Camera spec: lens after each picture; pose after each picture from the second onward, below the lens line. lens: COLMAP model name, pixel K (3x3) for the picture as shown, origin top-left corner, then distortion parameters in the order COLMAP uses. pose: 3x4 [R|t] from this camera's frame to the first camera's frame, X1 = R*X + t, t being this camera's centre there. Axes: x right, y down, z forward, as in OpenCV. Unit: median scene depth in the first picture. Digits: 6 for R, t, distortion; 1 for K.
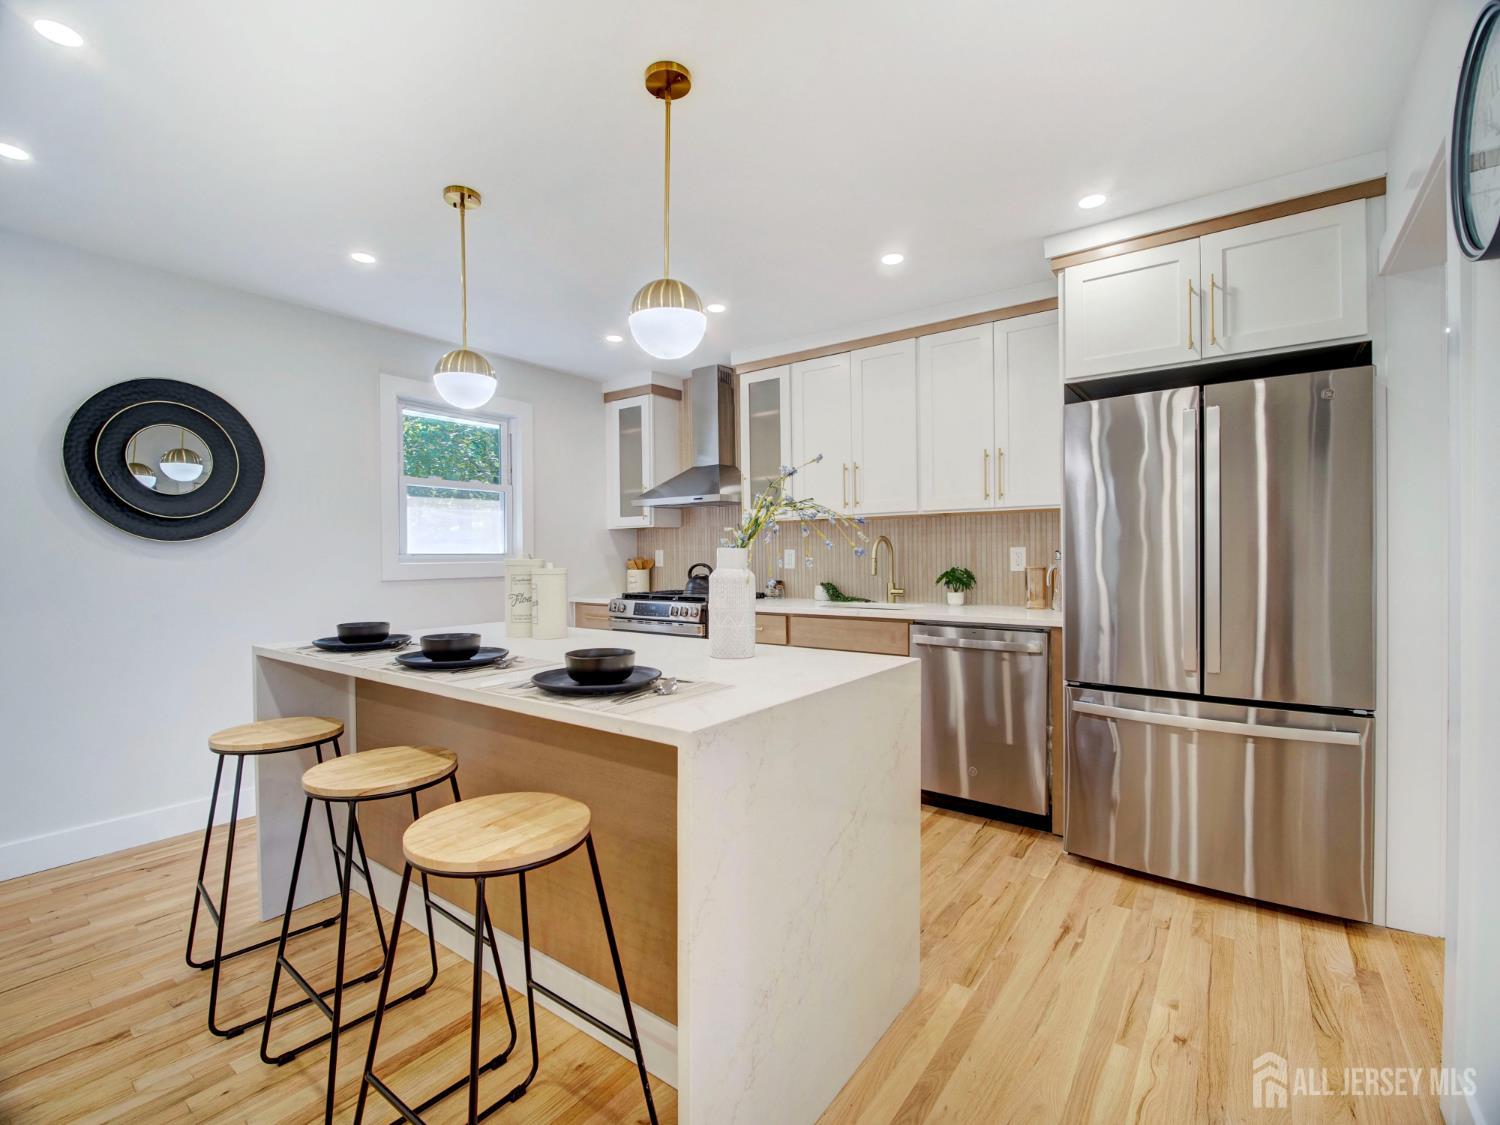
lens RADIAL K [[683.2, 0, 742.9], [0, 683.2, 561.3], [0, 0, 1]] dist [-0.014504, -0.000194]
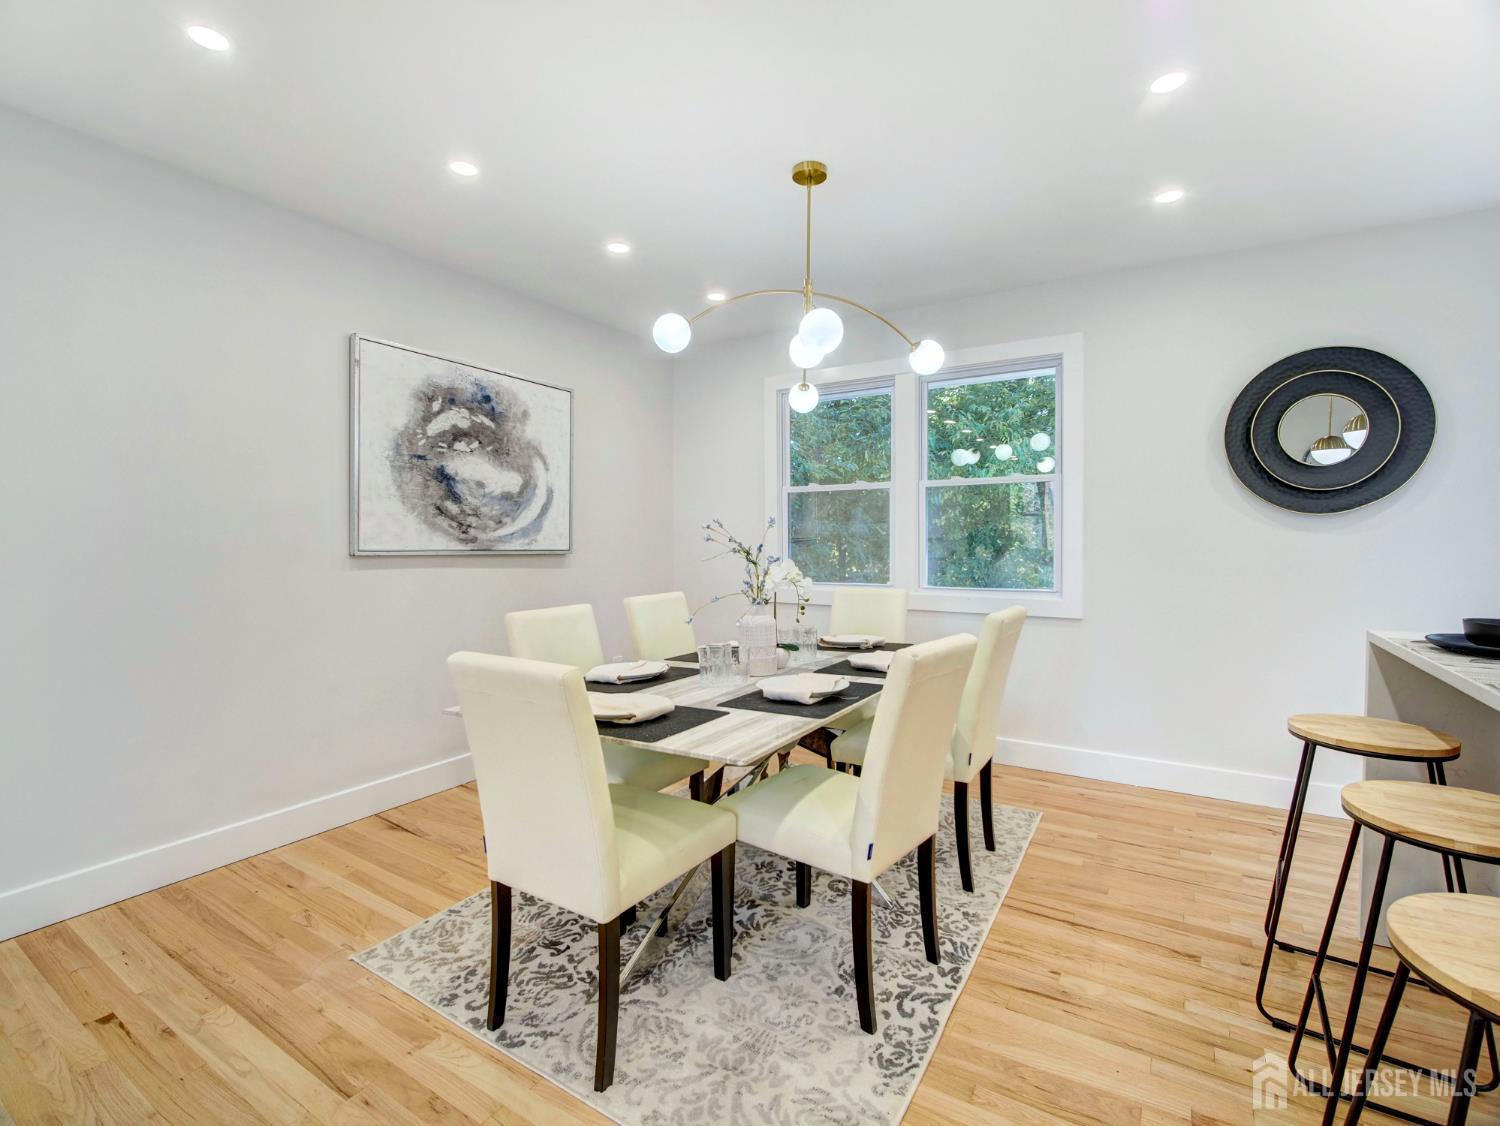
lens RADIAL K [[691.5, 0, 736.1], [0, 691.5, 555.7], [0, 0, 1]] dist [-0.020406, -0.000569]
pose [[0.077387, 0.037581, -0.996293, 0.069424], [-0.007503, 0.999283, 0.037111, 0.000123], [0.996973, 0.004603, 0.077613, 0.083875]]
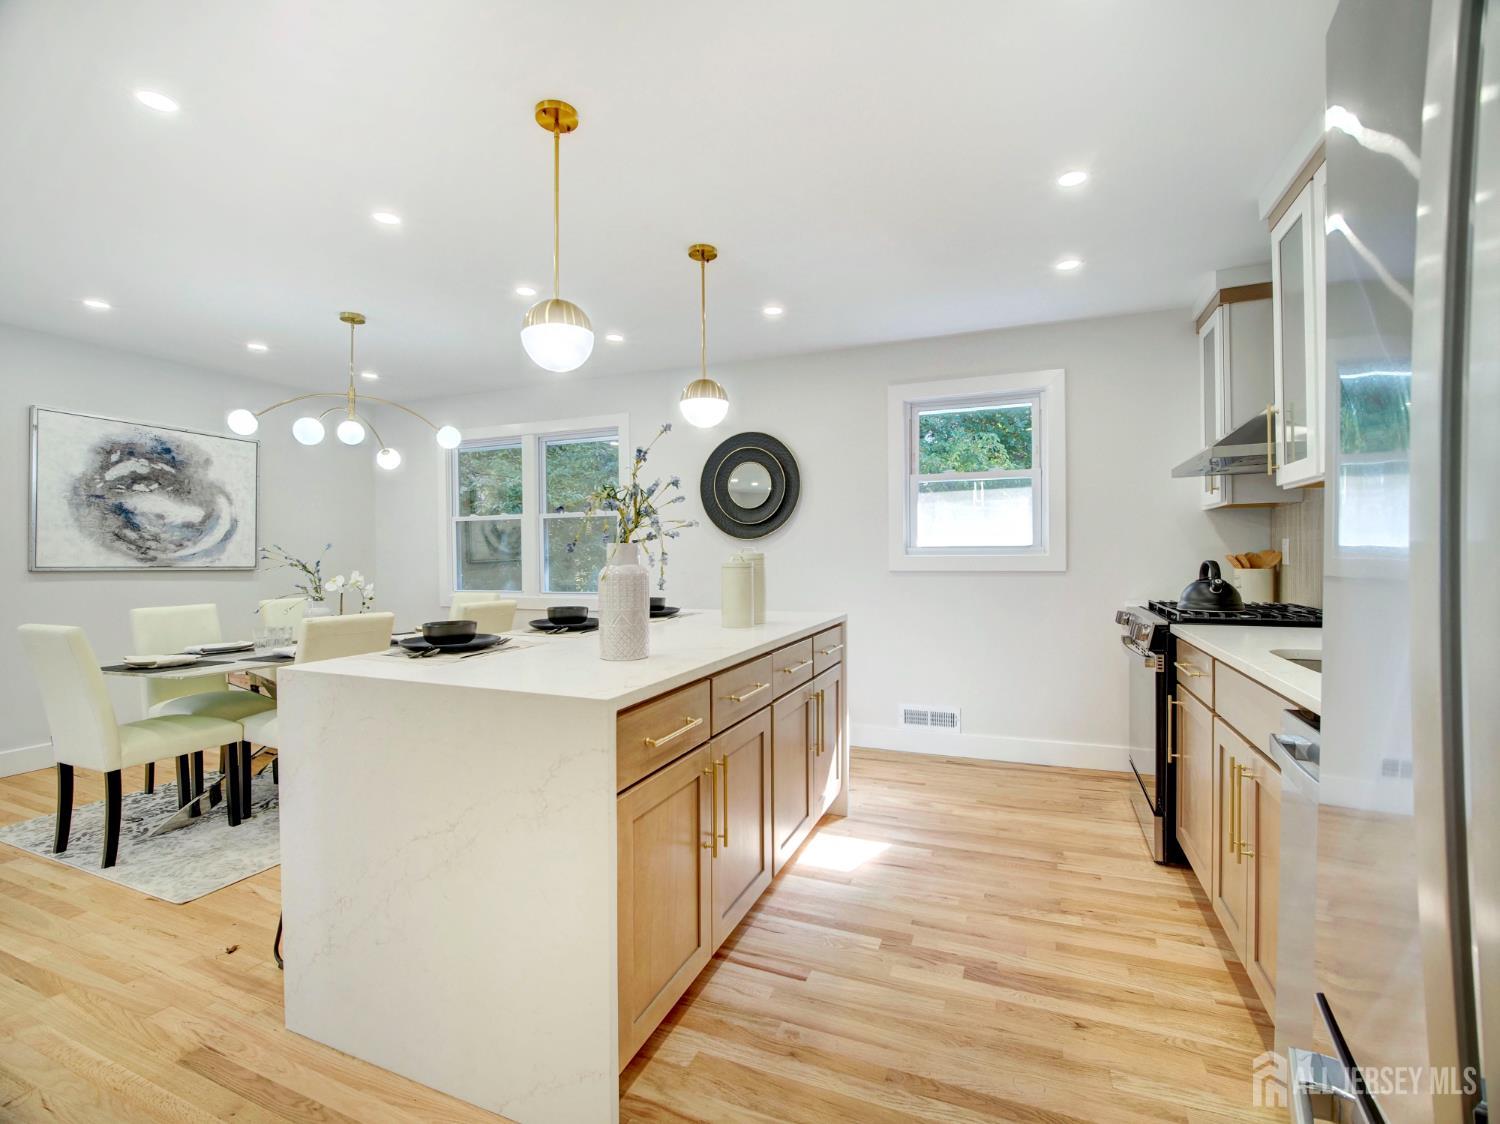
lens RADIAL K [[683.2, 0, 742.9], [0, 683.2, 560.8], [0, 0, 1]] dist [-0.014504, -0.000194]
pose [[0.244785, 0.018004, -0.969410, 0.627093], [-0.005183, 0.999838, 0.017260, -0.008188], [0.969563, 0.000800, 0.244839, 0.621088]]
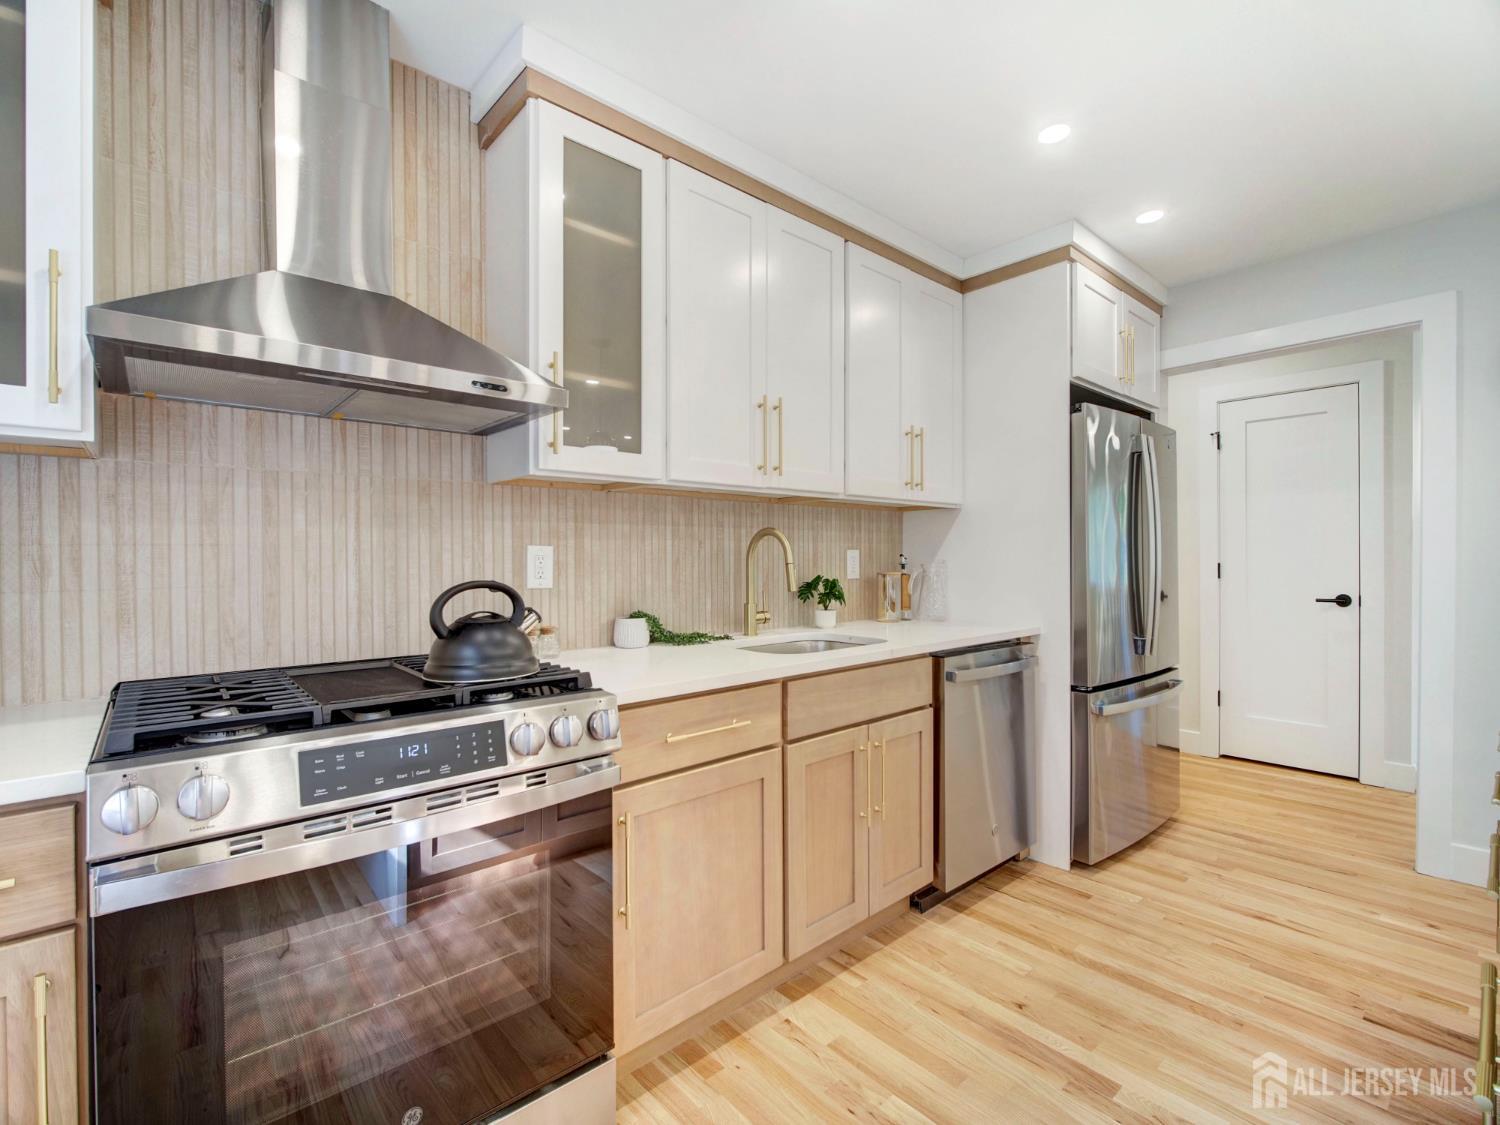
lens RADIAL K [[683.2, 0, 742.9], [0, 683.2, 561.3], [0, 0, 1]] dist [-0.014504, -0.000194]
pose [[0.213373, 0.002583, 0.976967, -0.520934], [0.012224, 0.999911, -0.005314, -0.004812], [-0.976894, 0.013077, 0.213322, 1.156220]]
